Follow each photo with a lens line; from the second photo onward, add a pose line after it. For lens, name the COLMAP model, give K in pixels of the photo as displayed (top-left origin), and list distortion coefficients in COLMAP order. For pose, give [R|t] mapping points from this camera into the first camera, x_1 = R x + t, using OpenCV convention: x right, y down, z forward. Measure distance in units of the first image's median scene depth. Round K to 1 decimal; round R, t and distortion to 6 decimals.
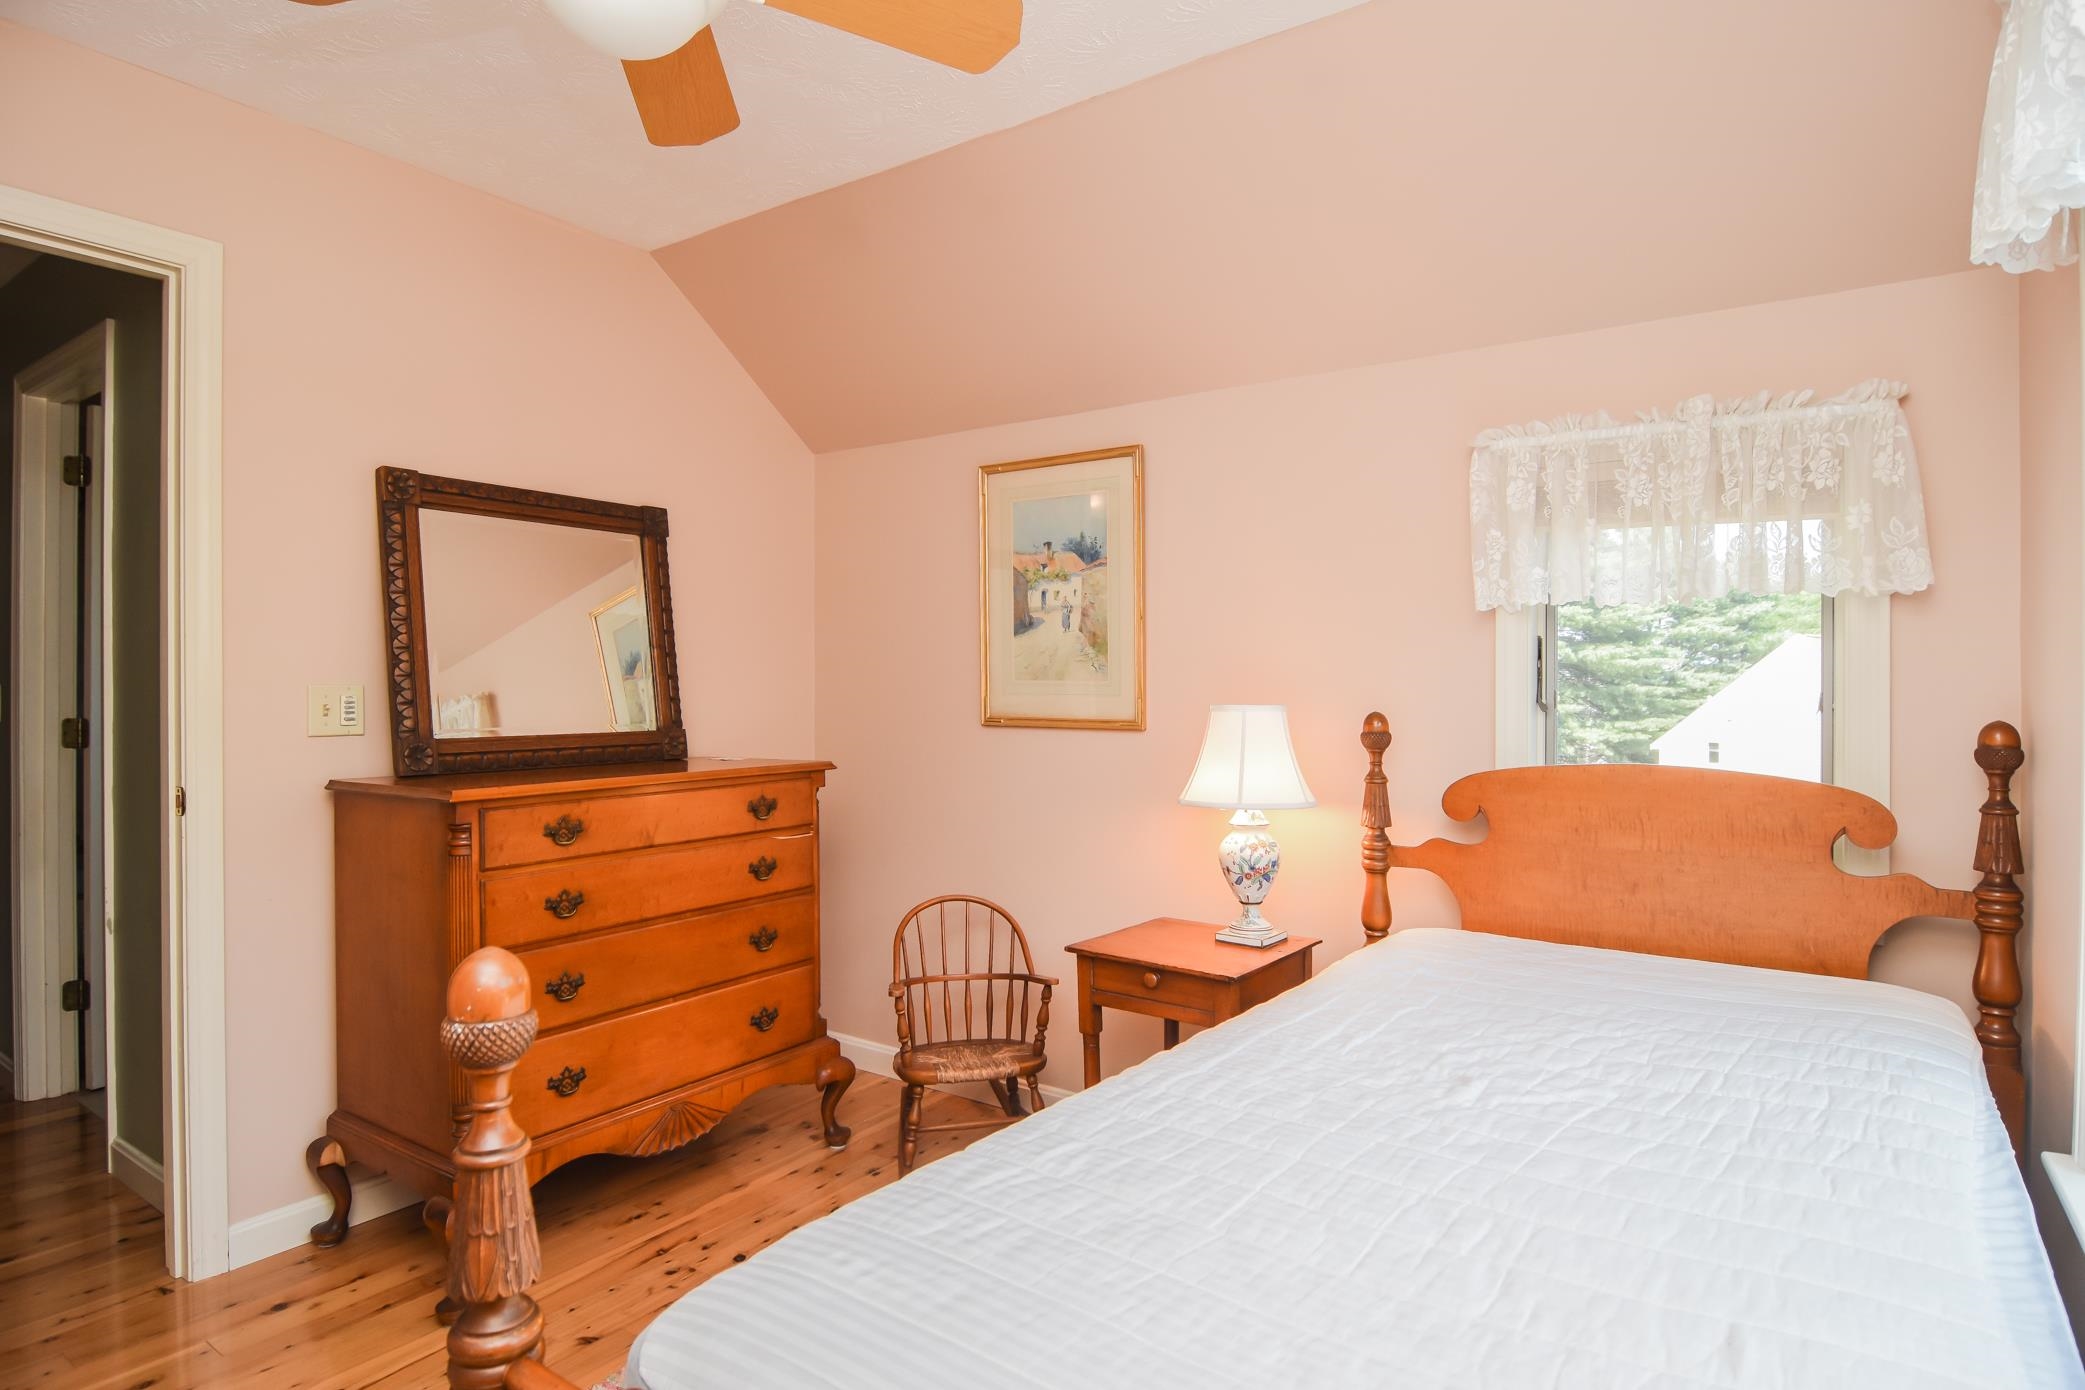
lens RADIAL K [[1111.0, 0, 1043.6], [0, 1111.0, 681.2], [0, 0, 1]] dist [-0.021525, -0.009182]
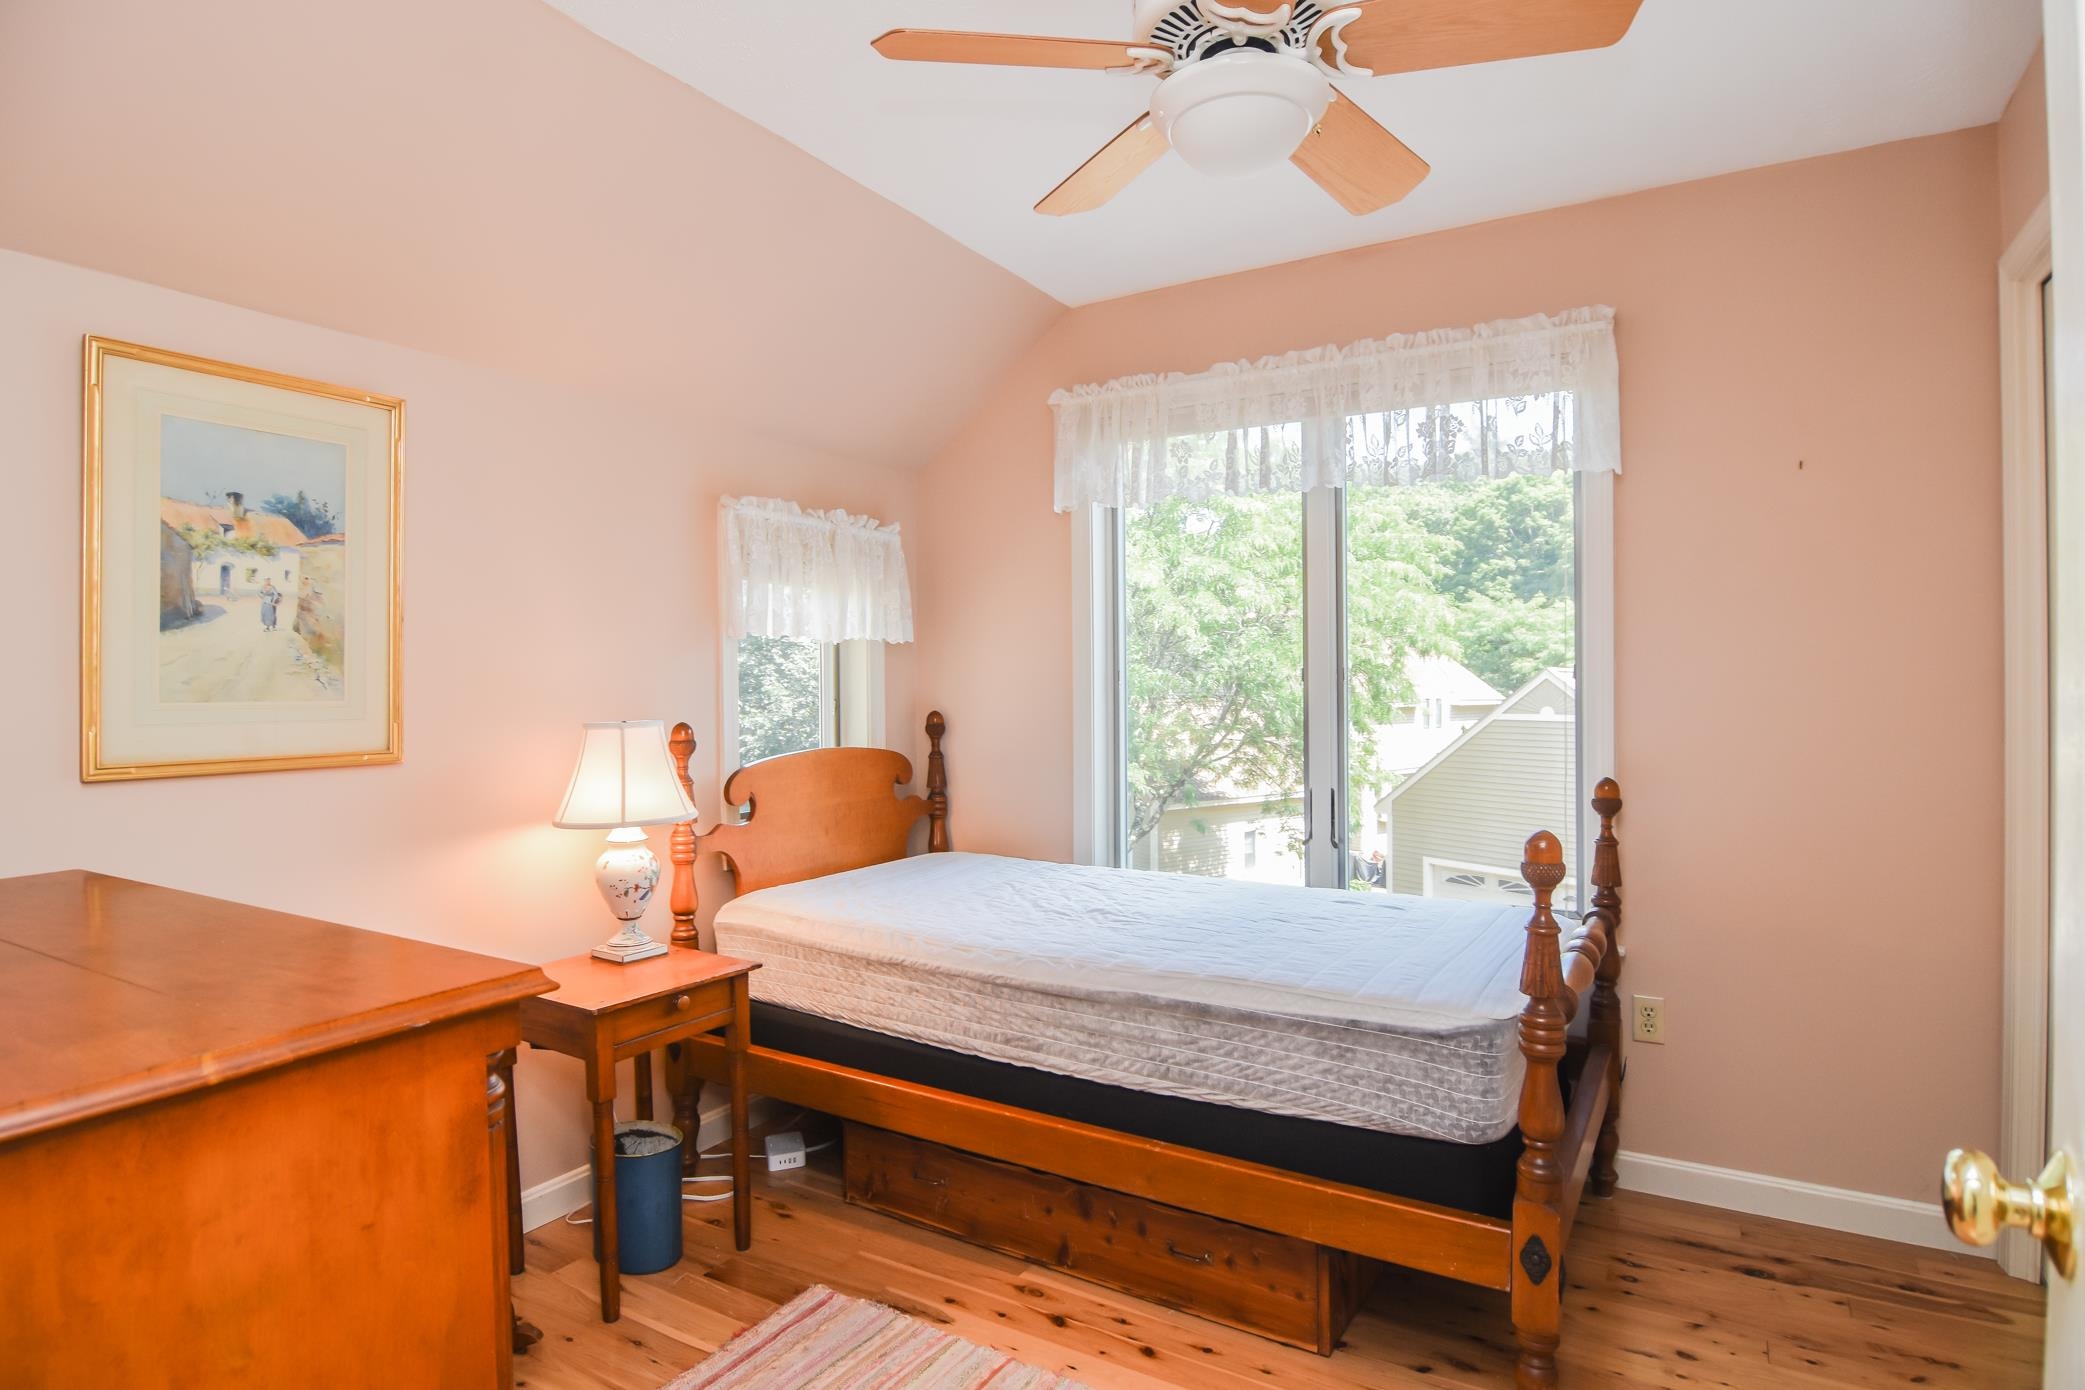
lens RADIAL K [[1111.0, 0, 1043.0], [0, 1111.0, 692.9], [0, 0, 1]] dist [-0.021525, -0.009182]
pose [[-0.076237, -0.000415, 0.997090, -0.692247], [0.020629, 0.999785, 0.001993, 0.002647], [-0.996876, 0.020721, -0.076212, 0.579541]]
